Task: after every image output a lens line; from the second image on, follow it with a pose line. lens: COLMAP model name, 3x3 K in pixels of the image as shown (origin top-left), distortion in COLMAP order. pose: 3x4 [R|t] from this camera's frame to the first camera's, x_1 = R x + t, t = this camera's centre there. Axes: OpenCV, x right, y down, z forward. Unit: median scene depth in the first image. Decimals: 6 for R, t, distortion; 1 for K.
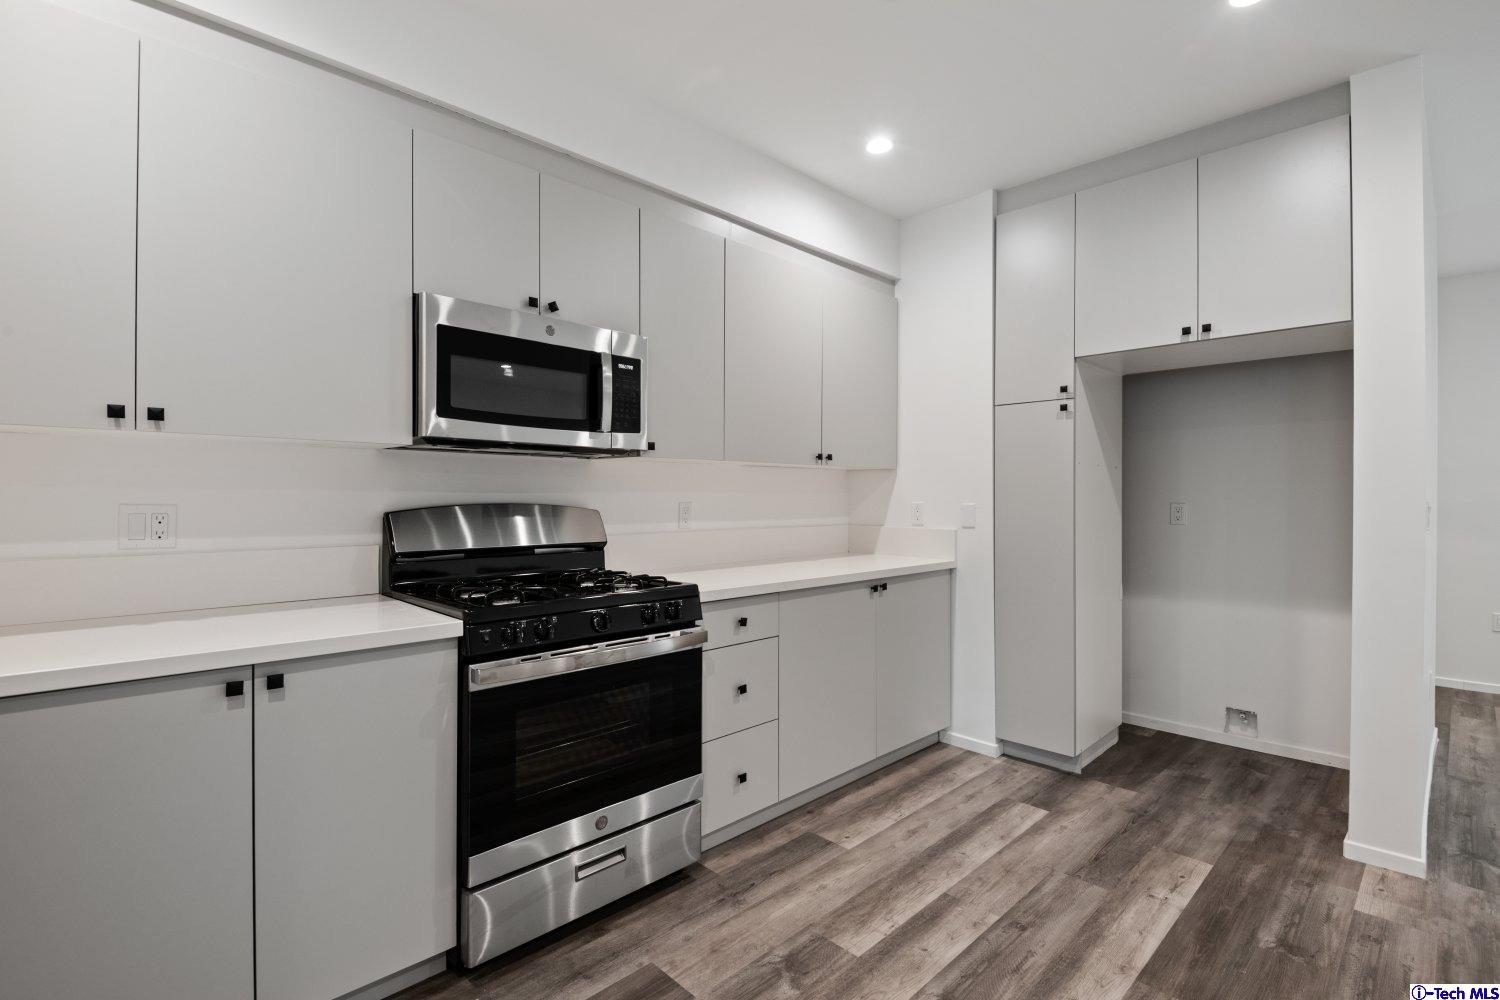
lens RADIAL K [[687.8, 0, 747.9], [0, 687.8, 498.4], [0, 0, 1]] dist [0.011921, -0.015330]
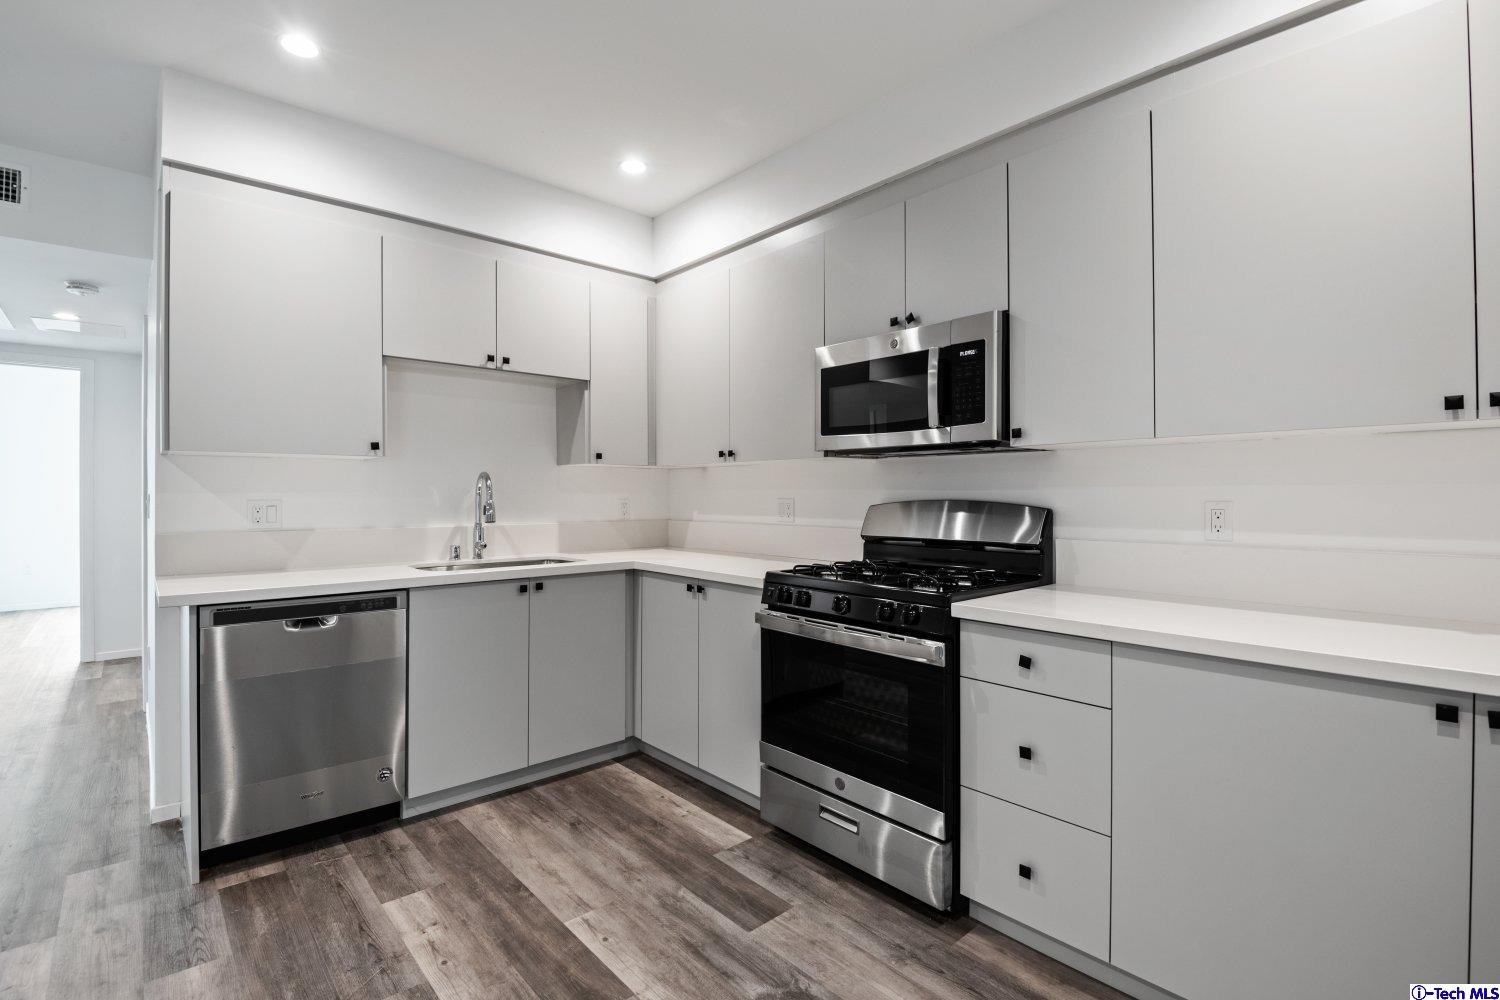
lens RADIAL K [[692.0, 0, 750.4], [0, 692.0, 489.7], [0, 0, 1]] dist [0.012738, -0.020454]
pose [[-0.036536, -0.006830, -0.999309, 0.762351], [0.000316, 0.999977, -0.006846, -0.001104], [0.999332, -0.000566, -0.036533, 0.738305]]
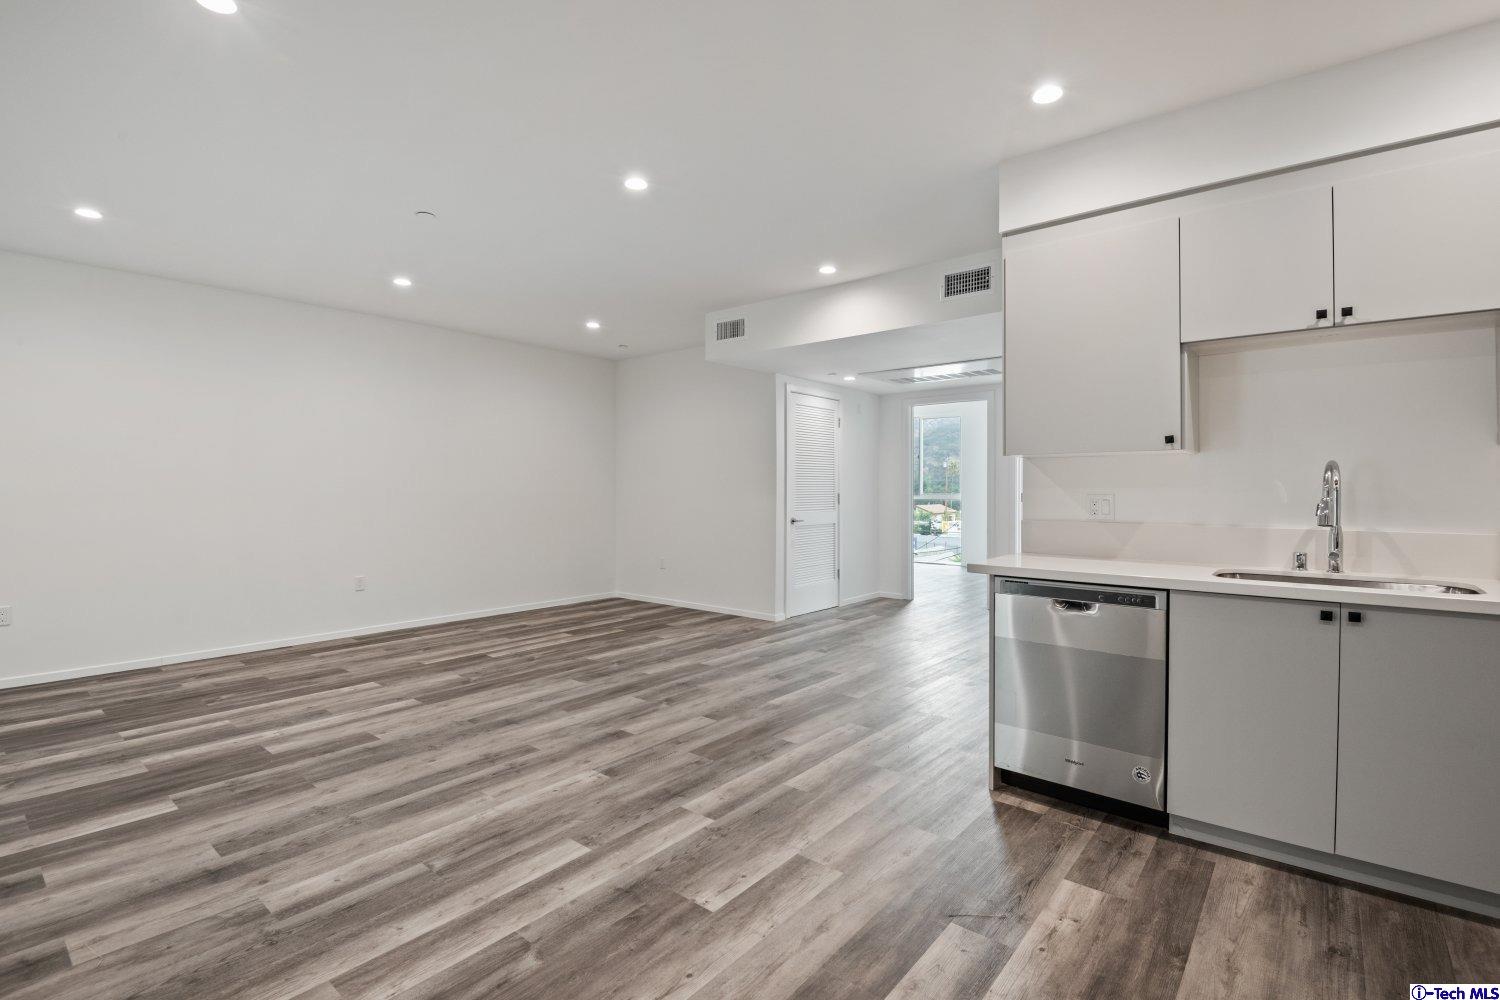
lens RADIAL K [[692.0, 0, 750.4], [0, 692.0, 489.7], [0, 0, 1]] dist [0.012738, -0.020454]
pose [[-0.993193, -0.002494, -0.116454, 0.428350], [-0.002594, 0.999996, 0.000707, -0.000183], [0.116452, 0.001005, -0.993196, 1.101906]]
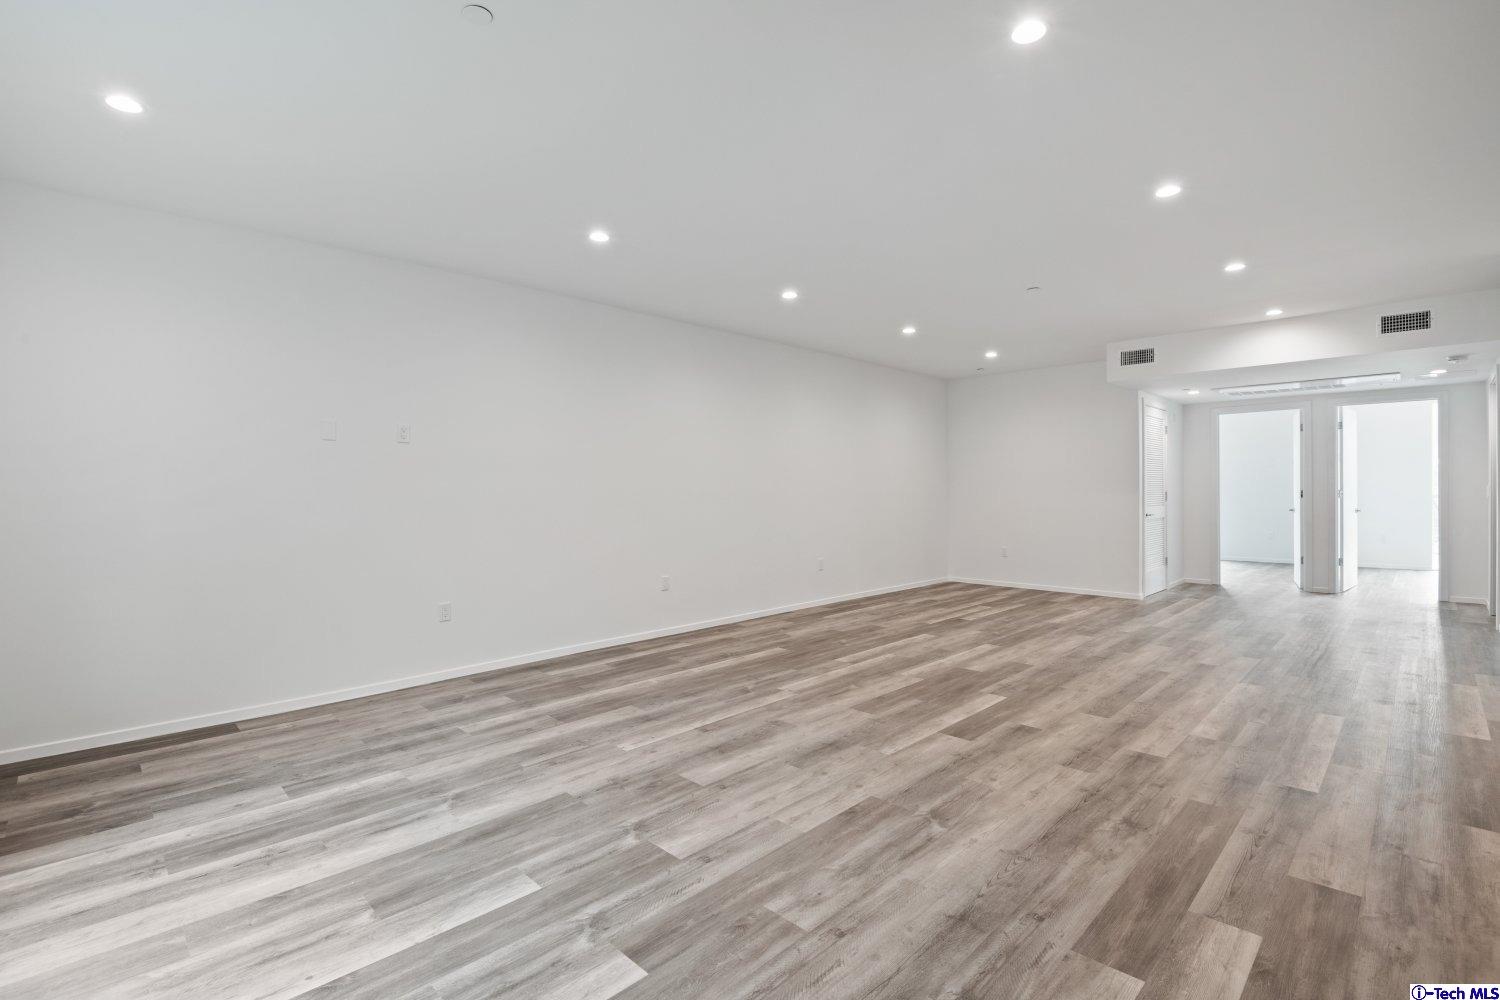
lens RADIAL K [[692.0, 0, 750.4], [0, 692.0, 489.7], [0, 0, 1]] dist [0.012738, -0.020454]
pose [[-0.999717, 0.001423, -0.023743, 1.875469], [0.001442, 0.999999, -0.000802, 0.007592], [0.023742, -0.000836, -0.999718, 1.582886]]
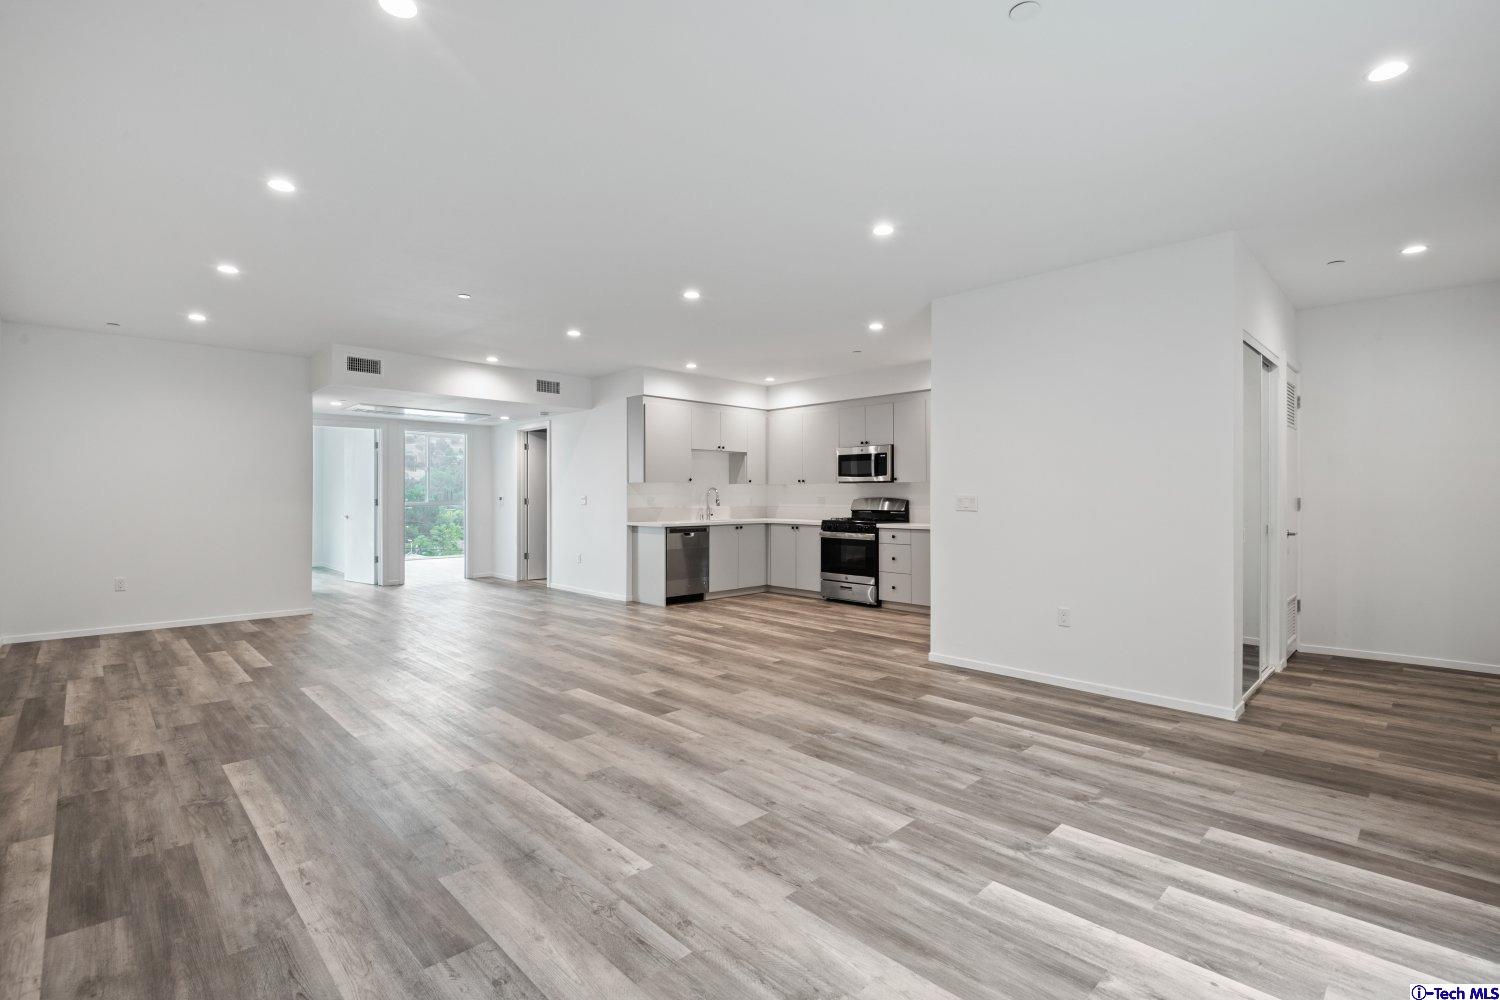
lens RADIAL K [[679.4, 0, 751.2], [0, 679.4, 488.5], [0, 0, 1]] dist [0.010705, -0.016436]
pose [[0.004643, -0.011532, -0.999923, 3.038075], [0.001028, 0.999933, -0.011527, 0.001548], [0.999989, -0.000974, 0.004655, 0.359429]]
